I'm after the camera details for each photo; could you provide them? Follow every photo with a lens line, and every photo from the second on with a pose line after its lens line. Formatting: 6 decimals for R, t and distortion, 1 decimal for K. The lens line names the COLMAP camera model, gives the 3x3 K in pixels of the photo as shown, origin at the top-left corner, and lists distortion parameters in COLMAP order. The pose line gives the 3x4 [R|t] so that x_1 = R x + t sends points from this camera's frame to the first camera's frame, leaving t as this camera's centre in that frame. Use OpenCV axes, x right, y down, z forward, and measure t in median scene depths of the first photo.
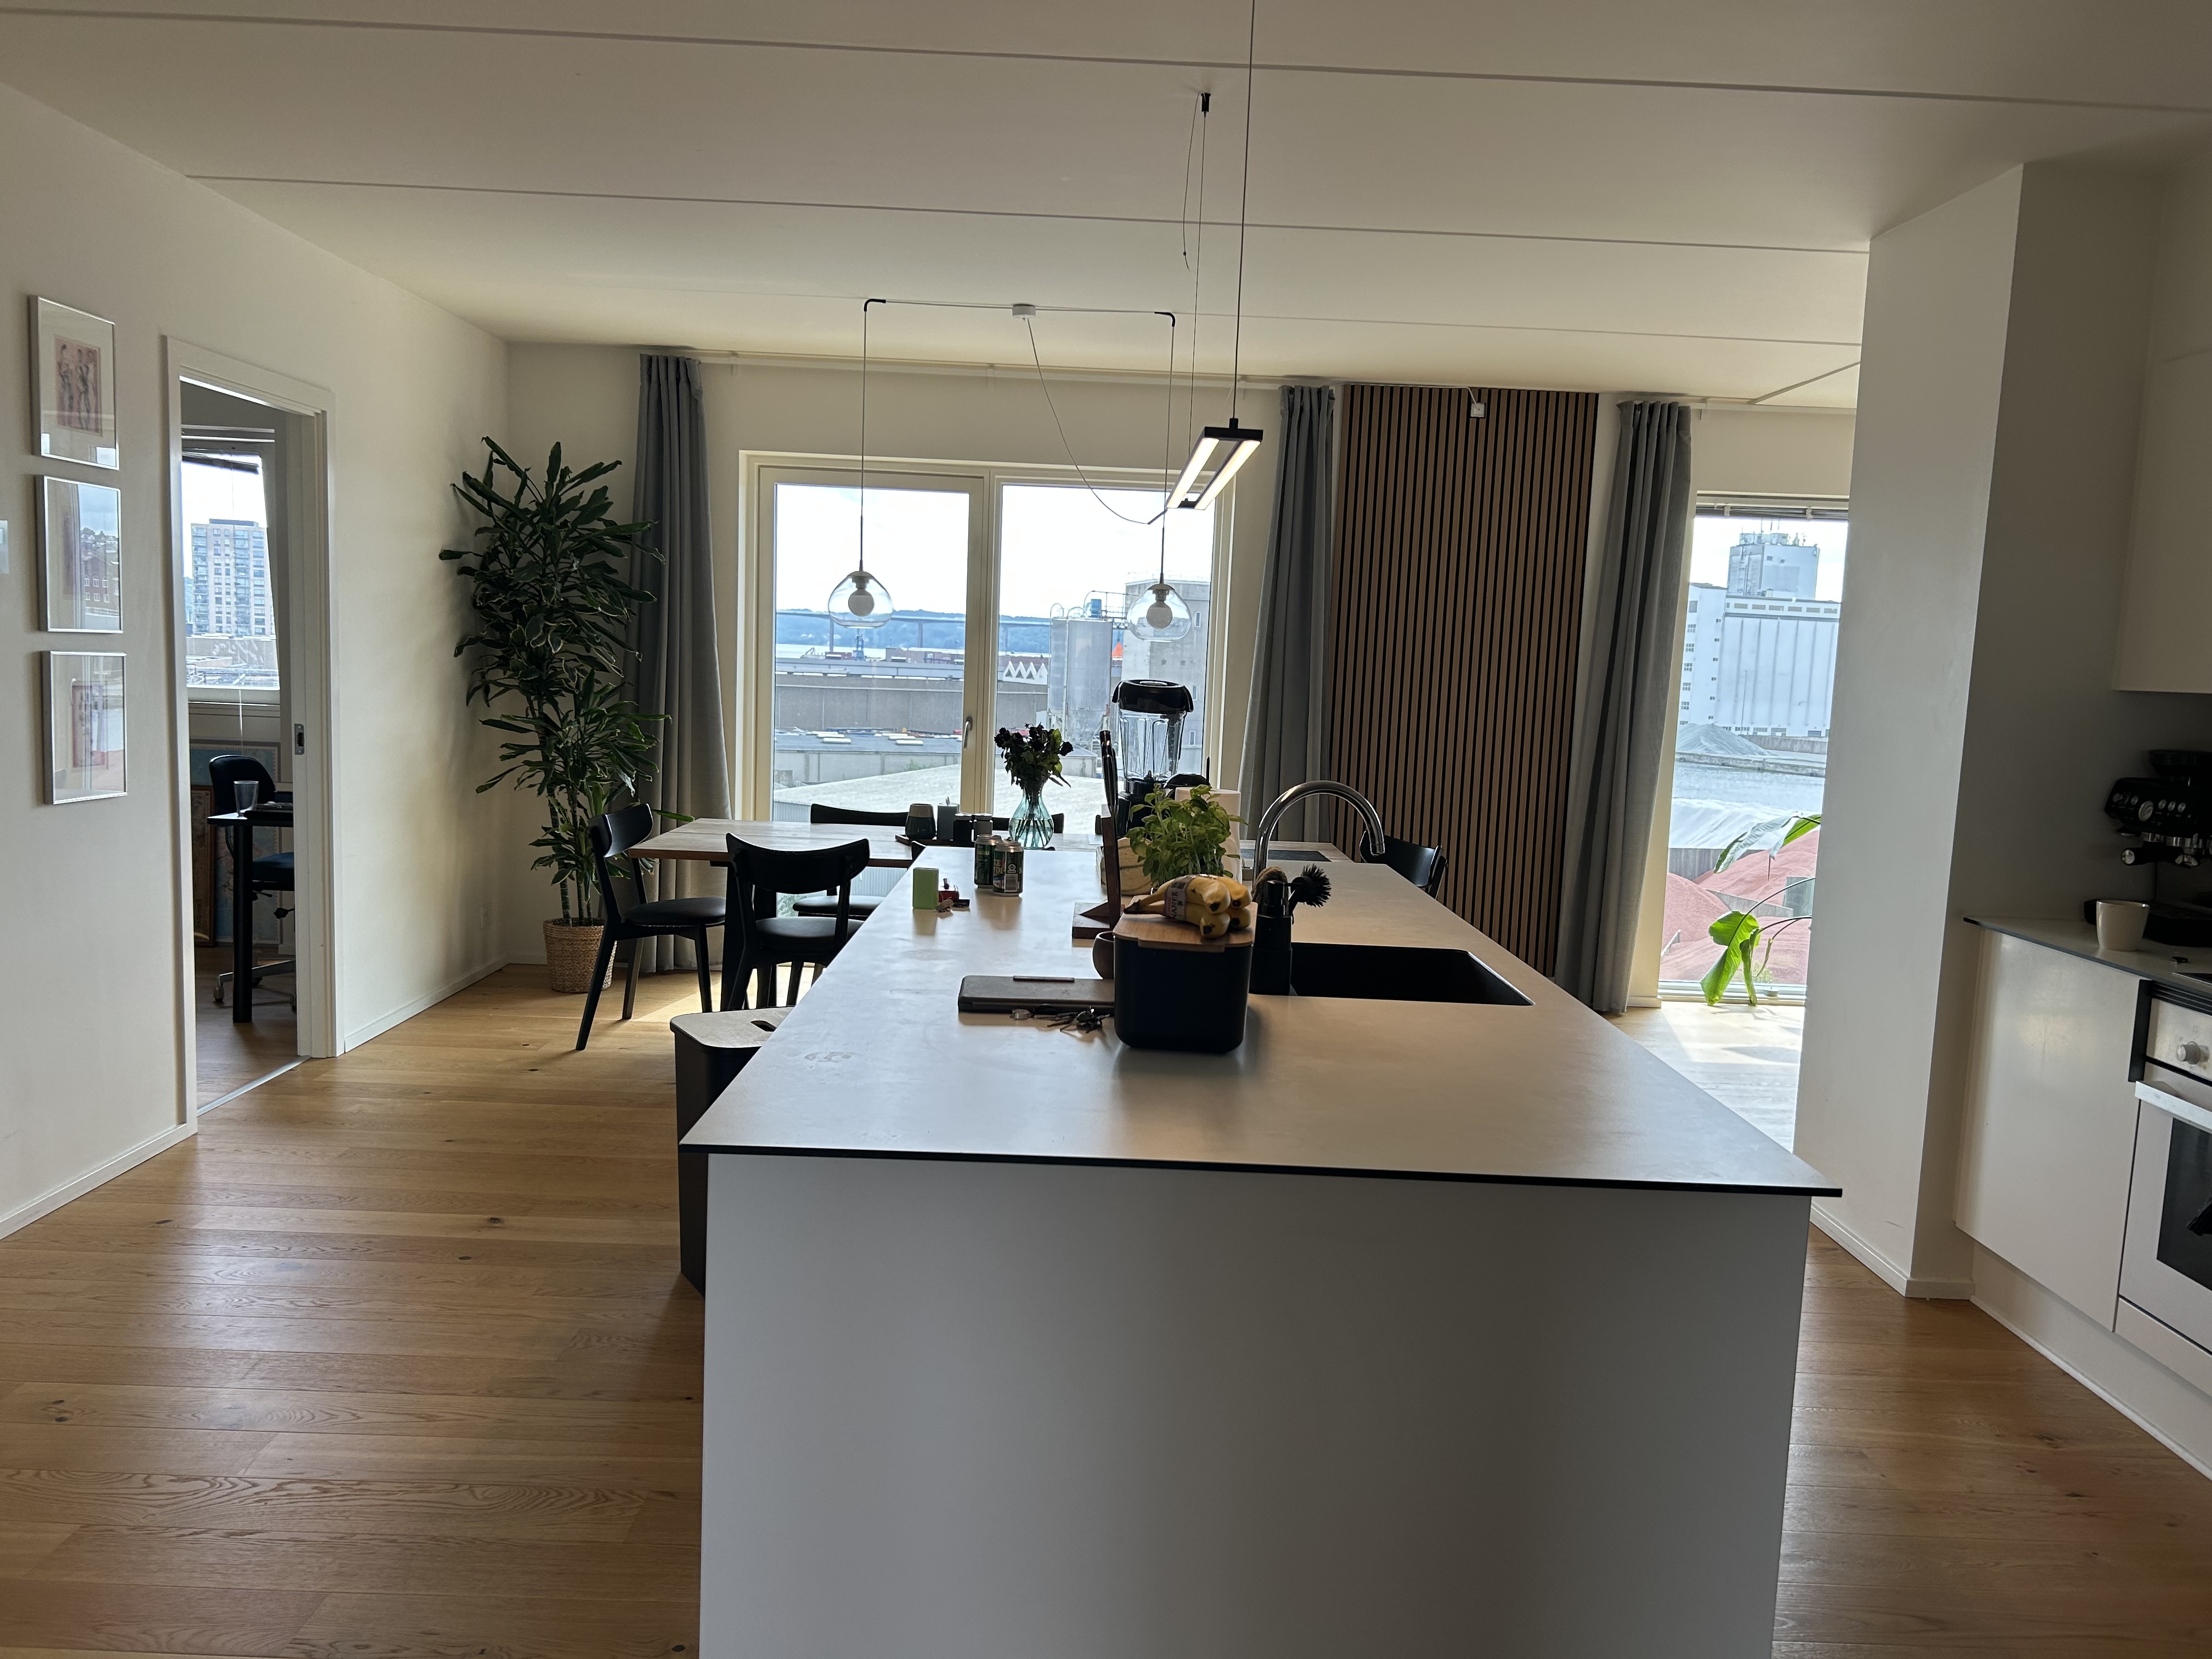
lens RADIAL K [[1664.0, 0, 1105.3], [0, 1664.0, 828.5], [0, 0, 1]] dist [0.025978, -0.009221]
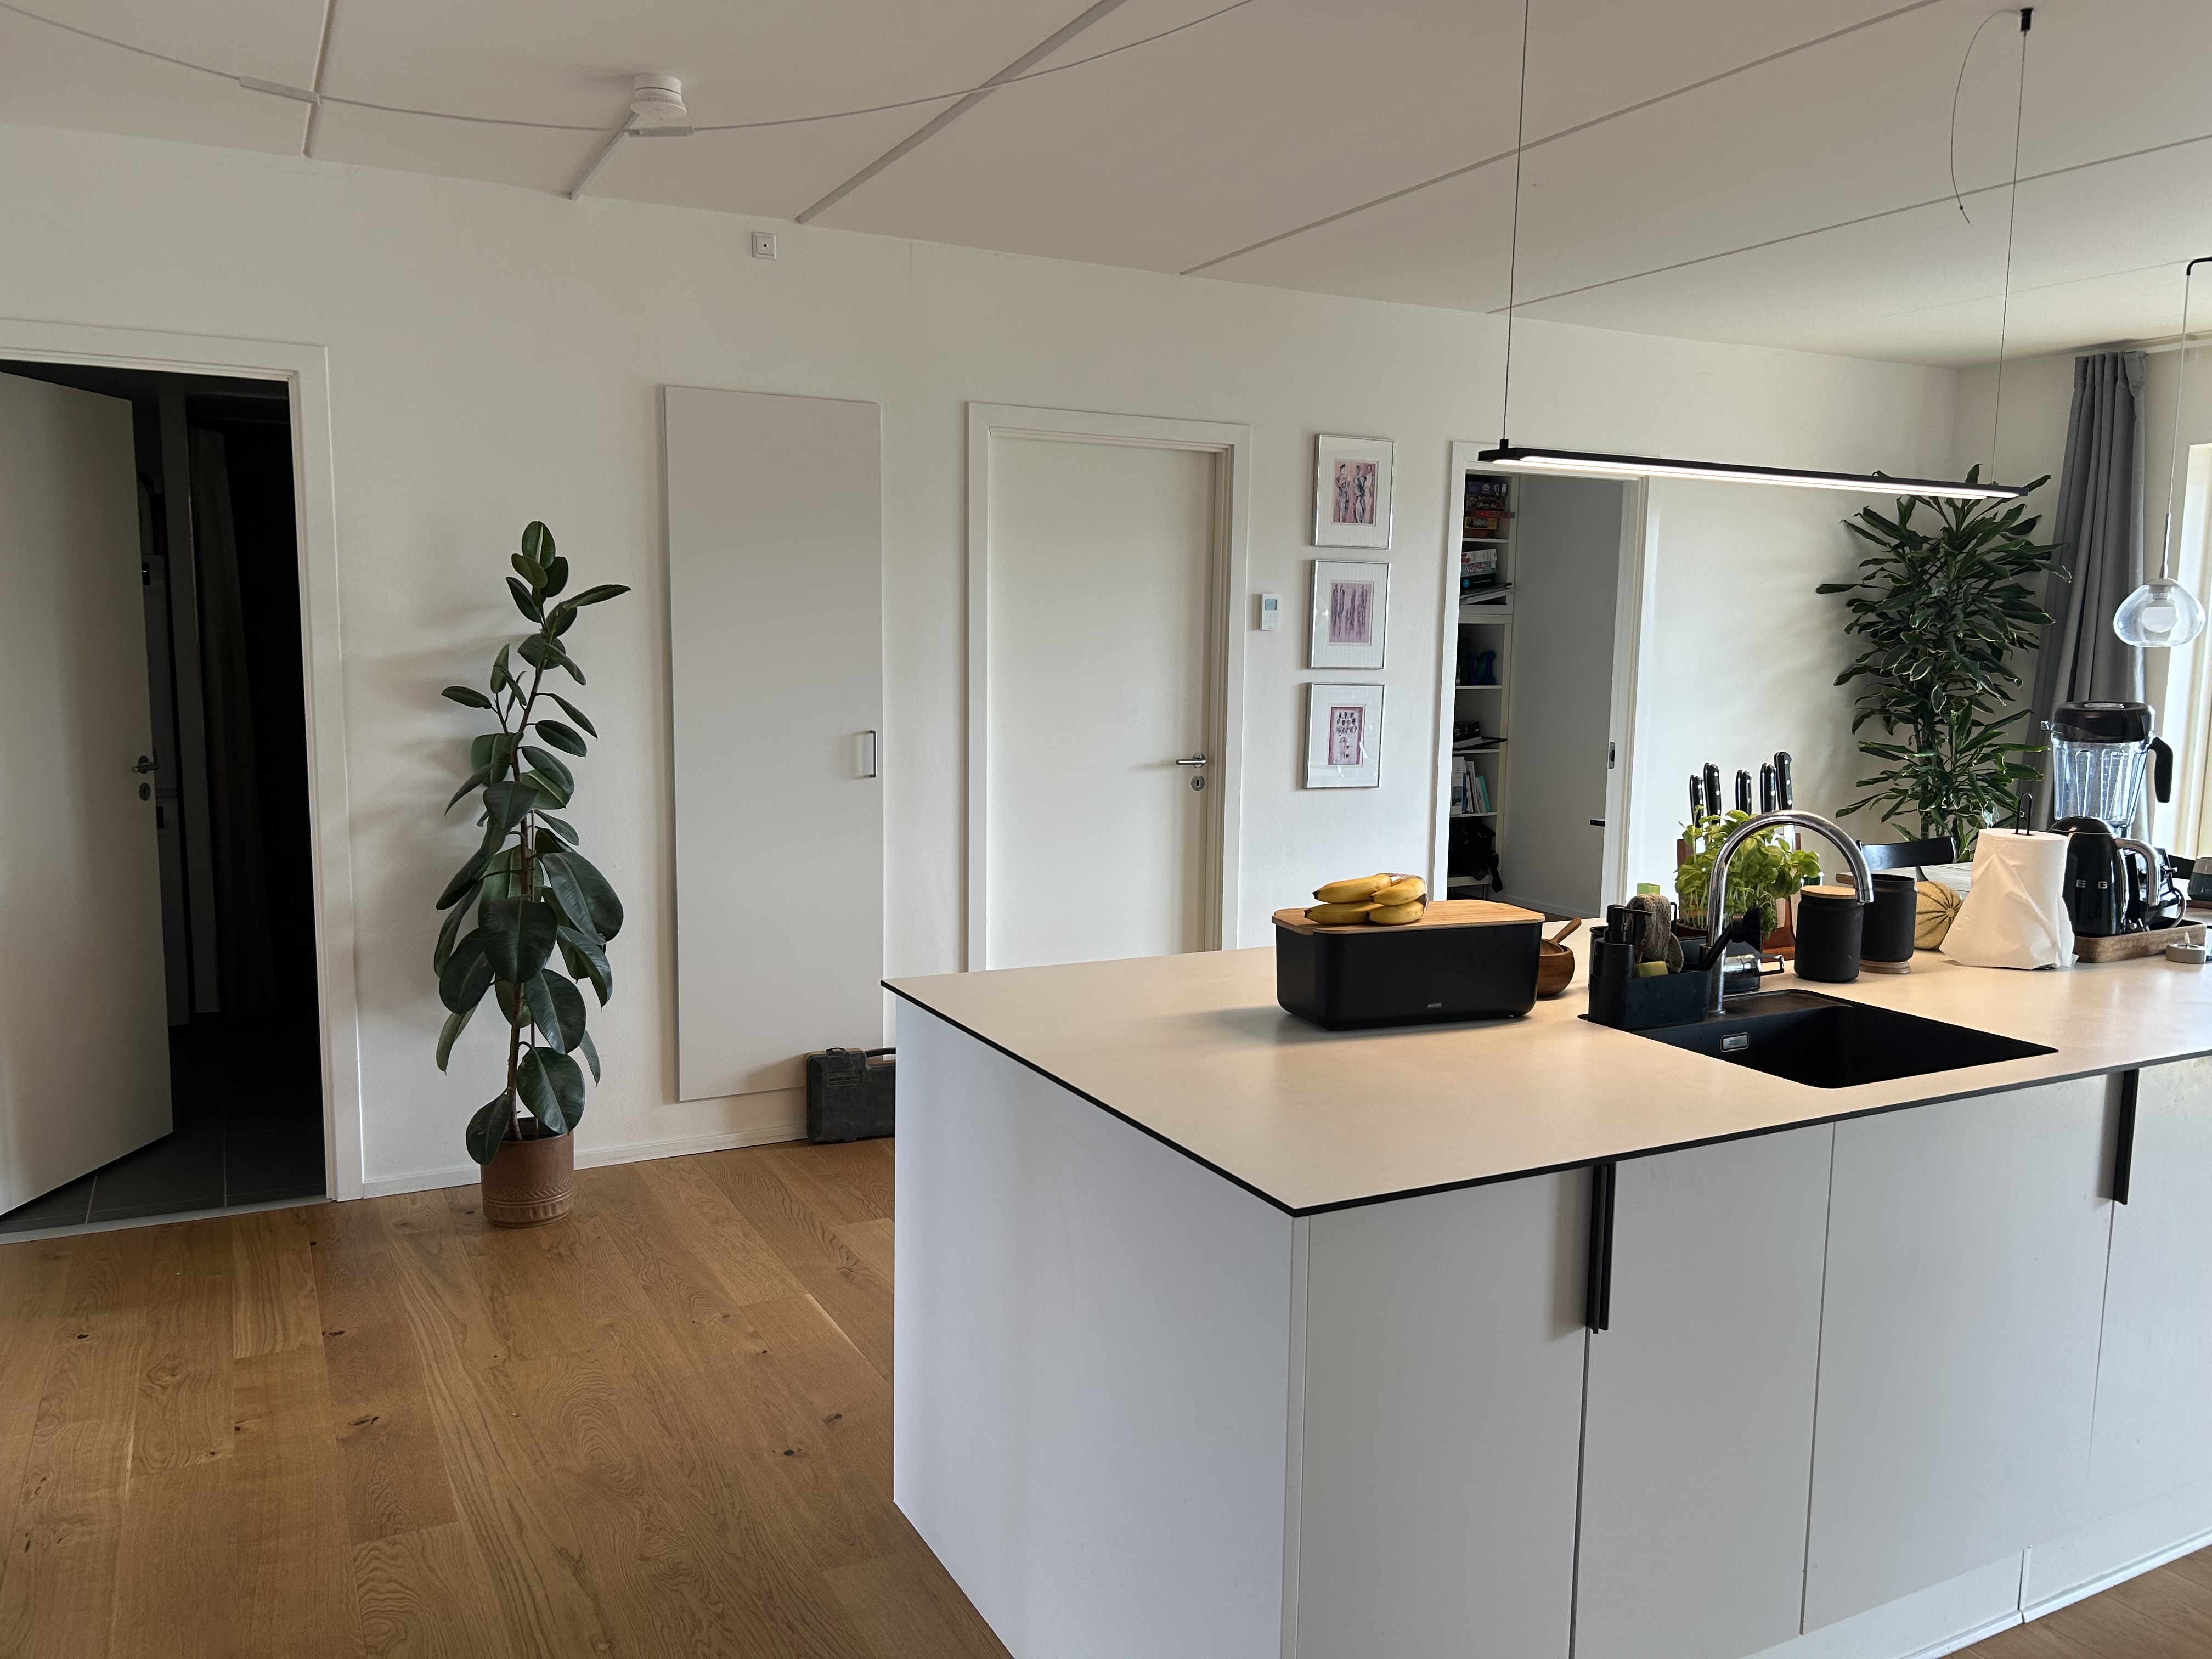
lens RADIAL K [[1664.0, 0, 1109.2], [0, 1664.0, 839.2], [0, 0, 1]] dist [0.025978, -0.009221]
pose [[0.462741, 0.074584, -0.883351, 0.324813], [-0.089626, 0.995285, 0.037084, -0.004782], [0.881951, 0.062011, 0.467243, 0.110700]]
